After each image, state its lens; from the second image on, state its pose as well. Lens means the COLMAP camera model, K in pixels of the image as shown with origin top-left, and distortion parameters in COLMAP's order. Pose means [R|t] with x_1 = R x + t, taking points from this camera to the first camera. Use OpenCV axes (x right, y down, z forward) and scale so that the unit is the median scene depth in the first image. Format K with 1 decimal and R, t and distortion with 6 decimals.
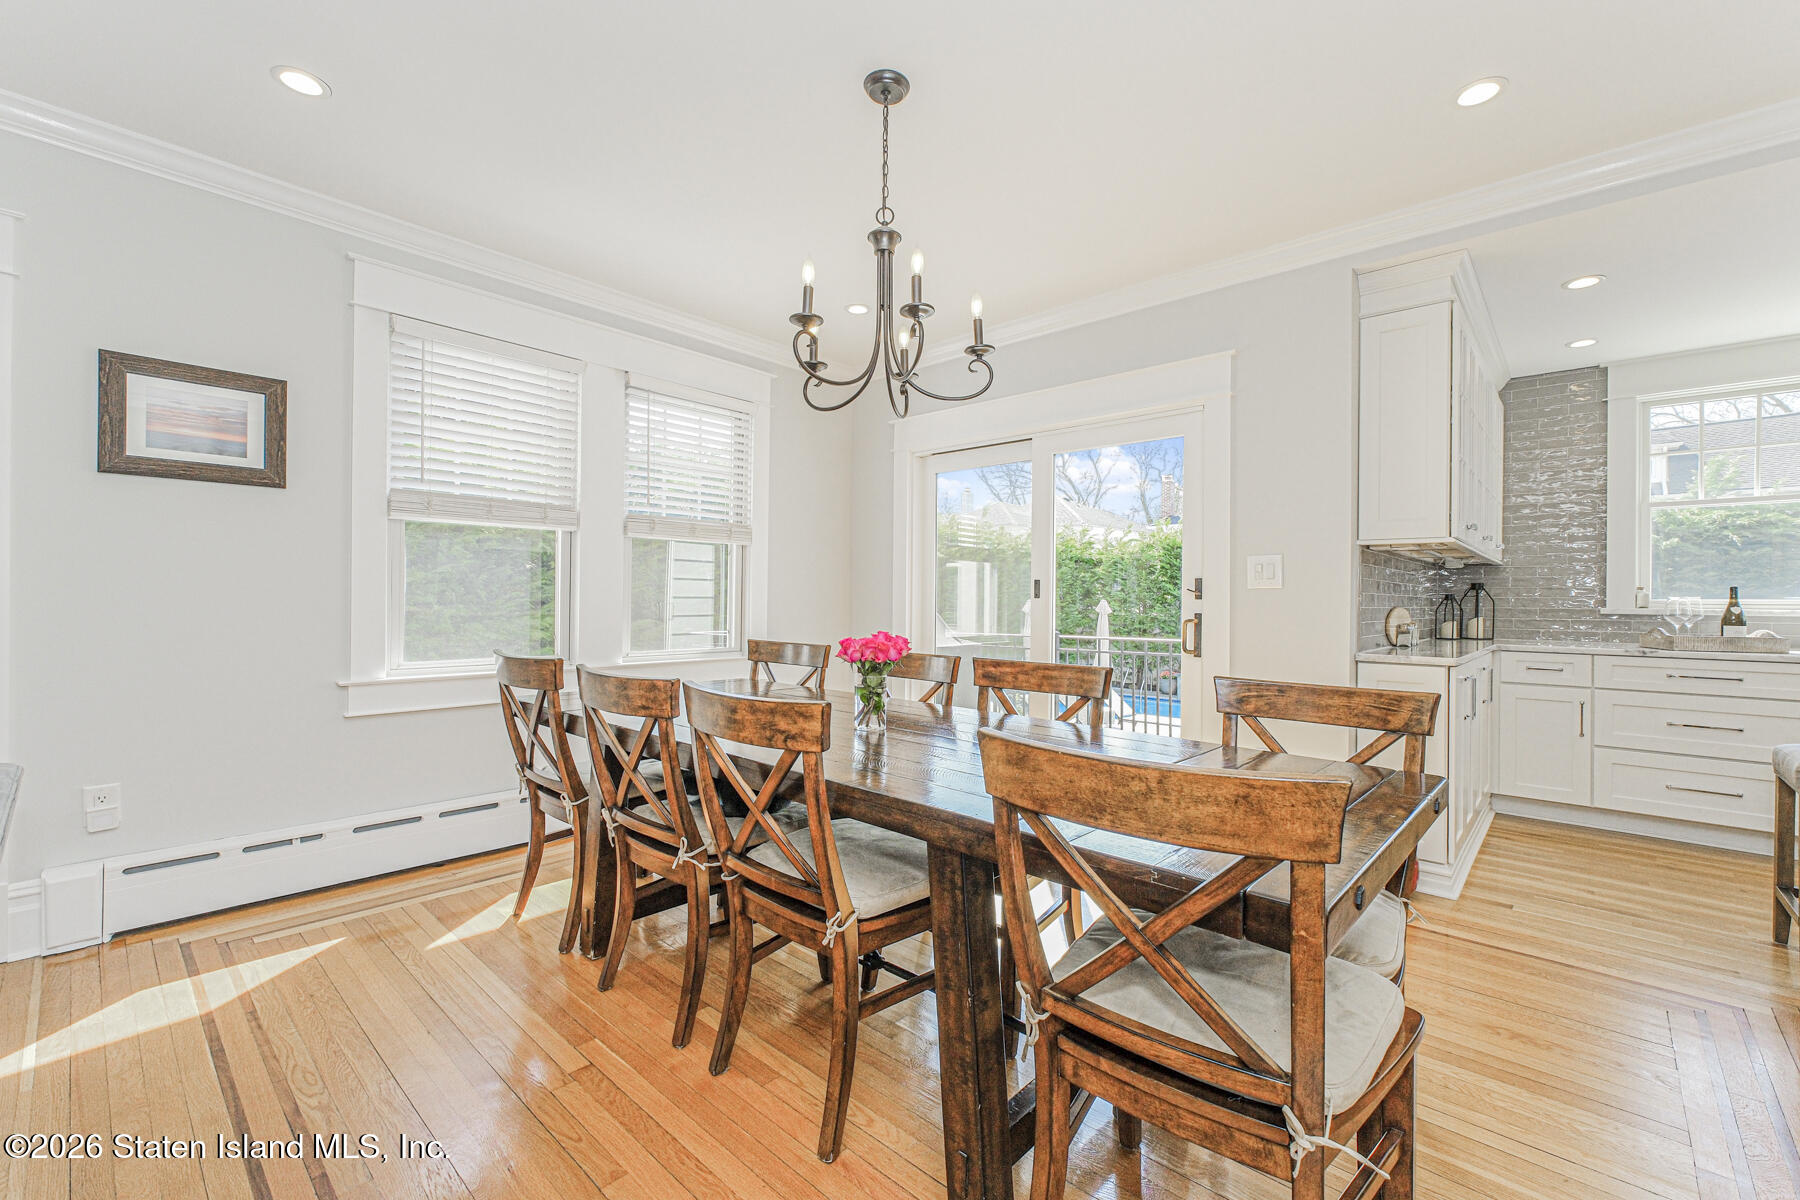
lens RADIAL K [[751.3, 0, 908.2], [0, 751.3, 596.4], [0, 0, 1]] dist [-0.001545, 0.000383]
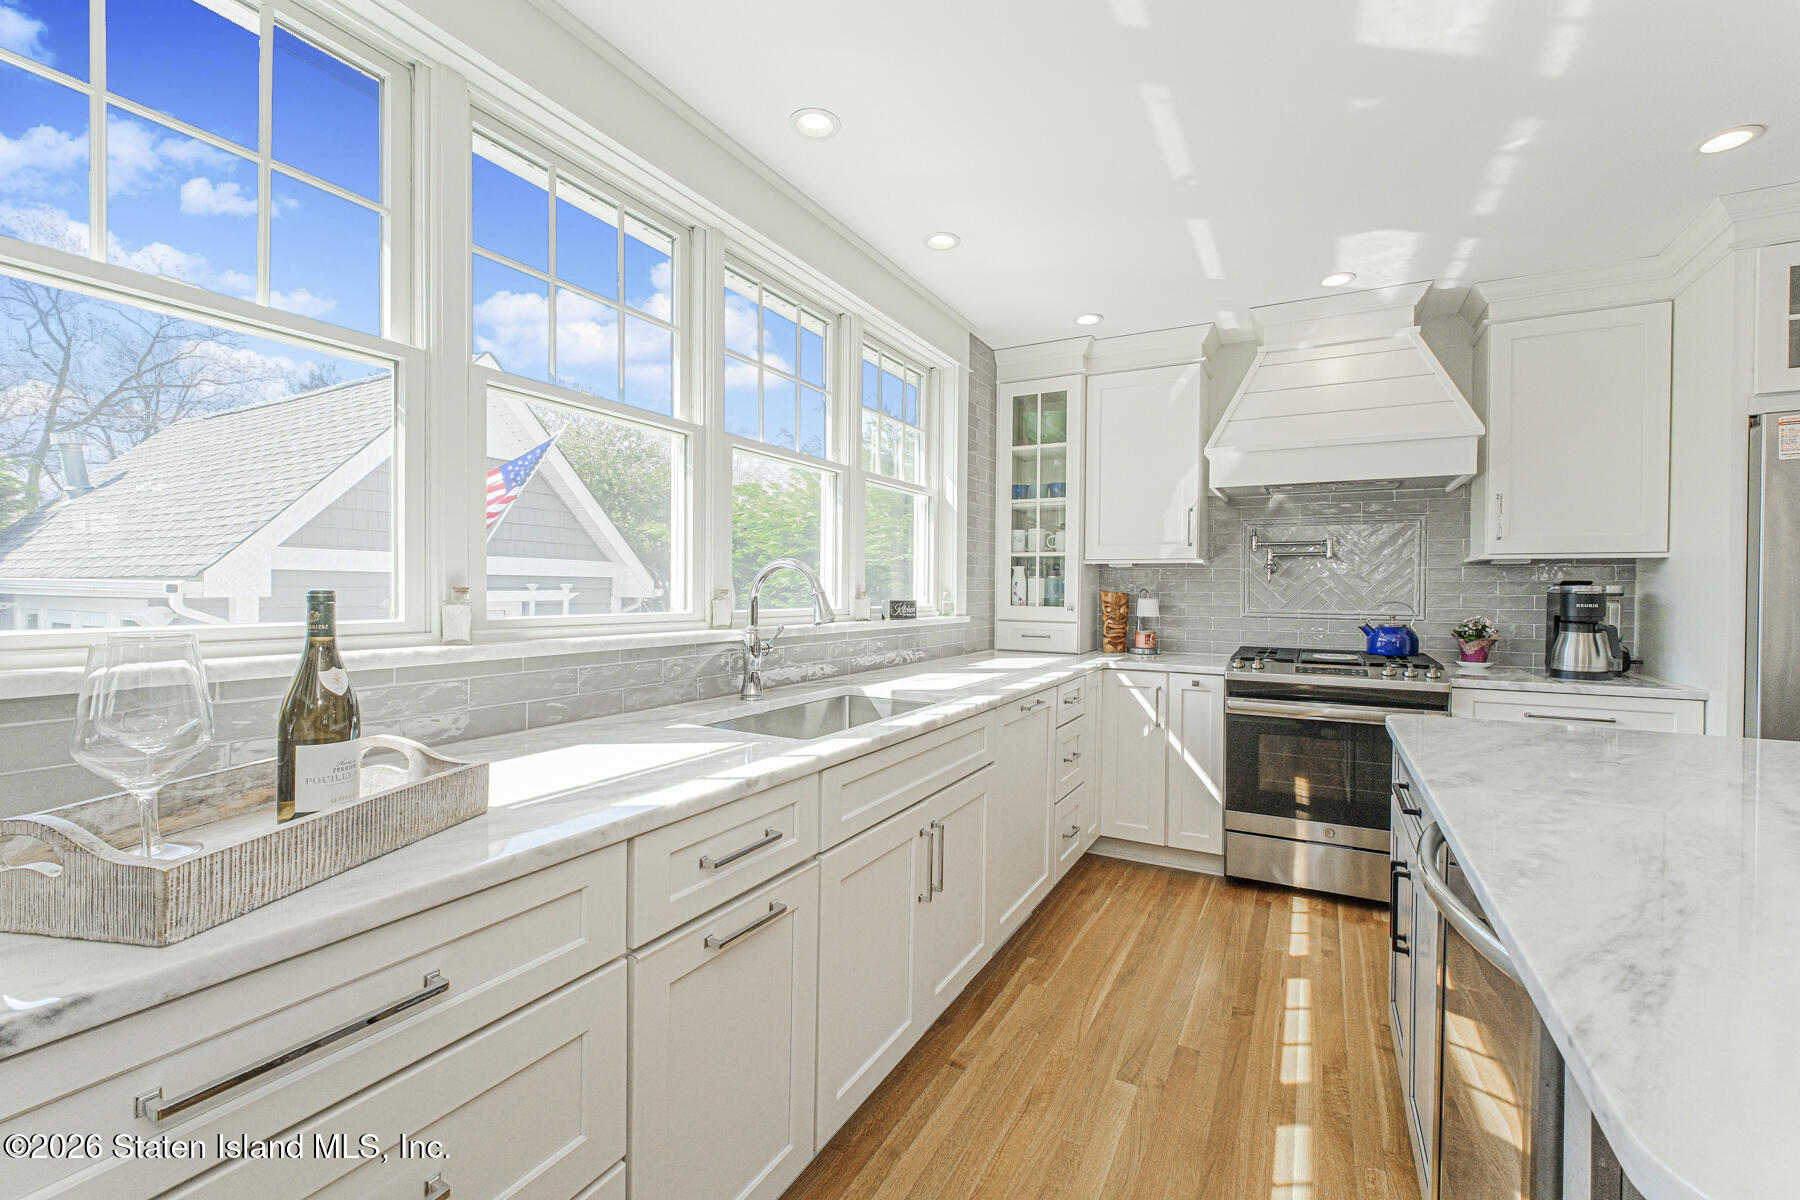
lens RADIAL K [[744.3, 0, 901.7], [0, 744.3, 606.2], [0, 0, 1]] dist [-0.000046, 0.000038]
pose [[-0.229834, -0.032593, 0.972684, 0.781386], [-0.013546, 0.999449, 0.030289, -0.016289], [-0.973136, -0.006215, -0.230148, 0.835408]]
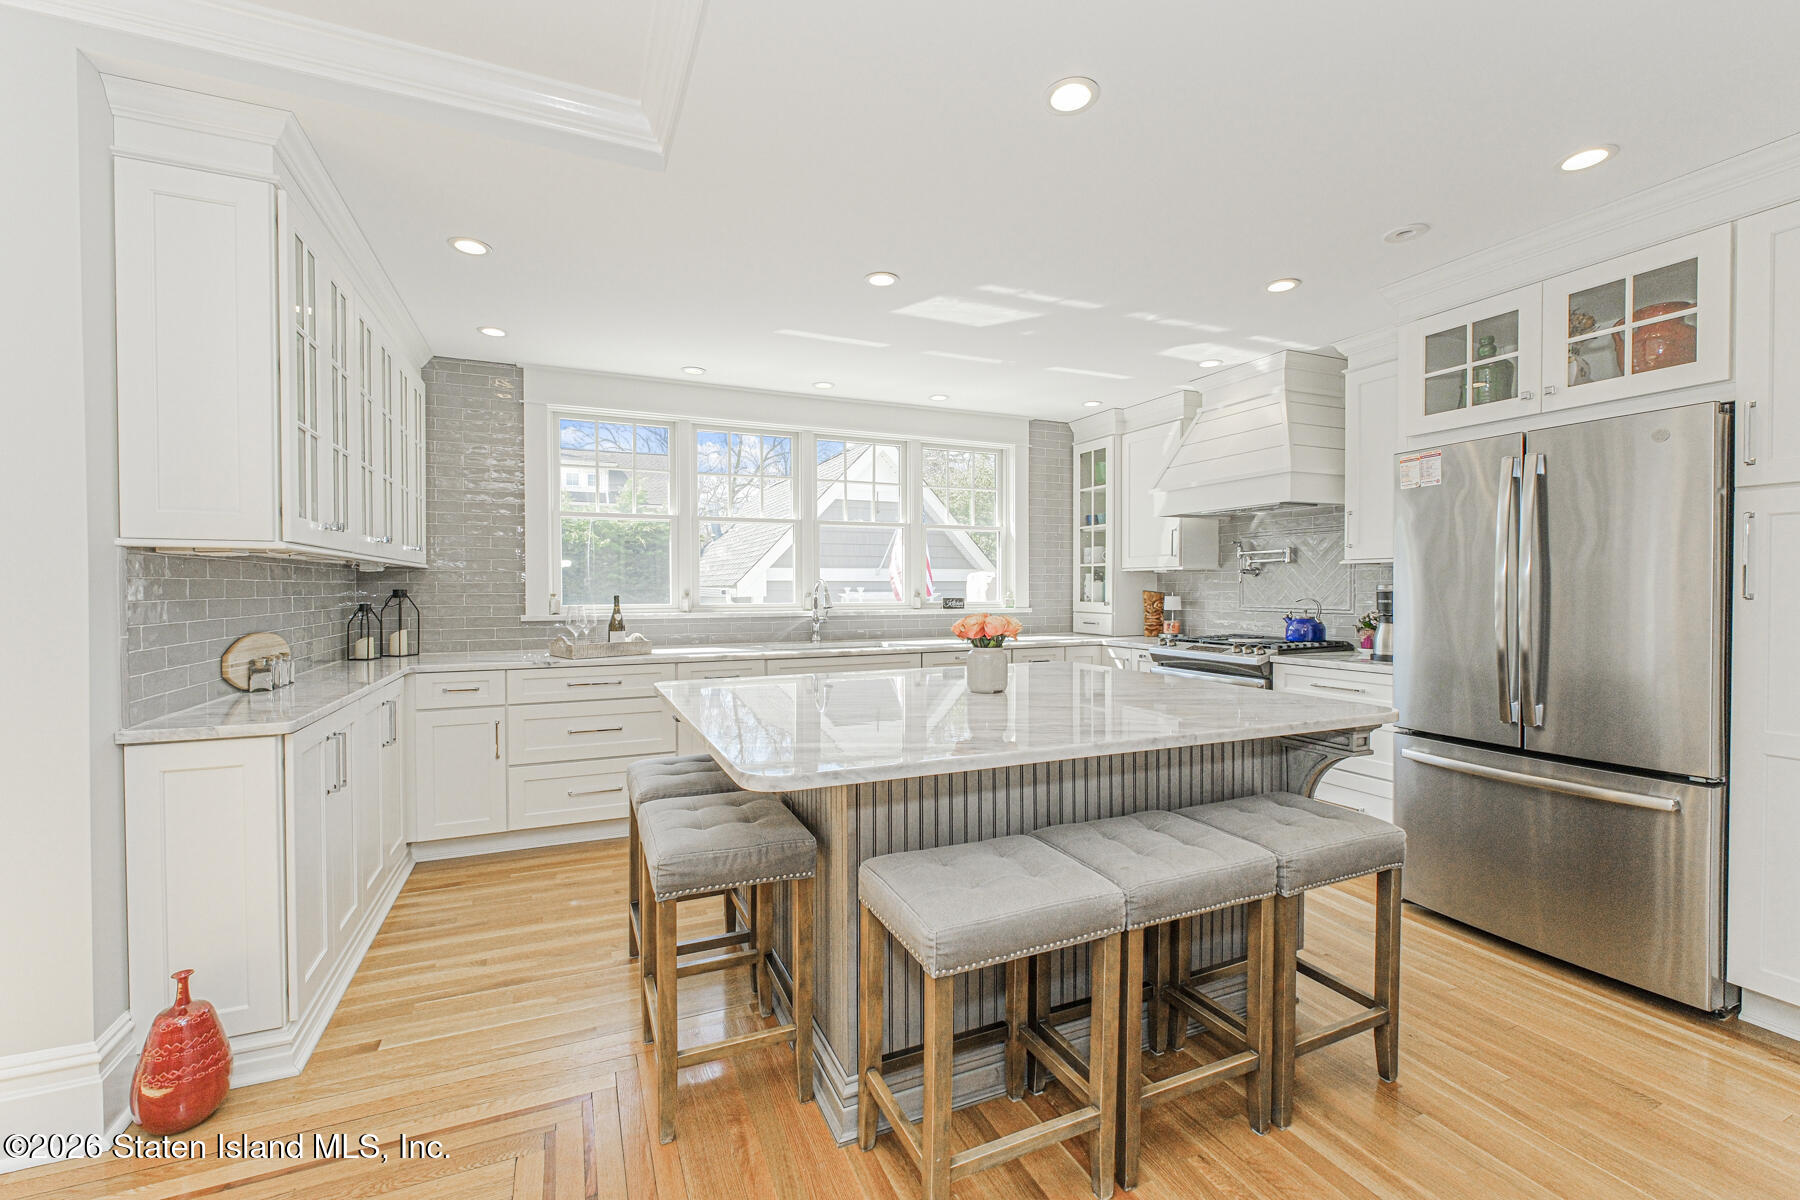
lens RADIAL K [[758.7, 0, 901.1], [0, 758.7, 595.1], [0, 0, 1]] dist [-0.001446, -0.000328]
pose [[0.406610, -0.020806, 0.913365, 0.252661], [0.004228, 0.999773, 0.020892, -0.032818], [-0.913592, -0.004633, 0.406606, 0.167786]]
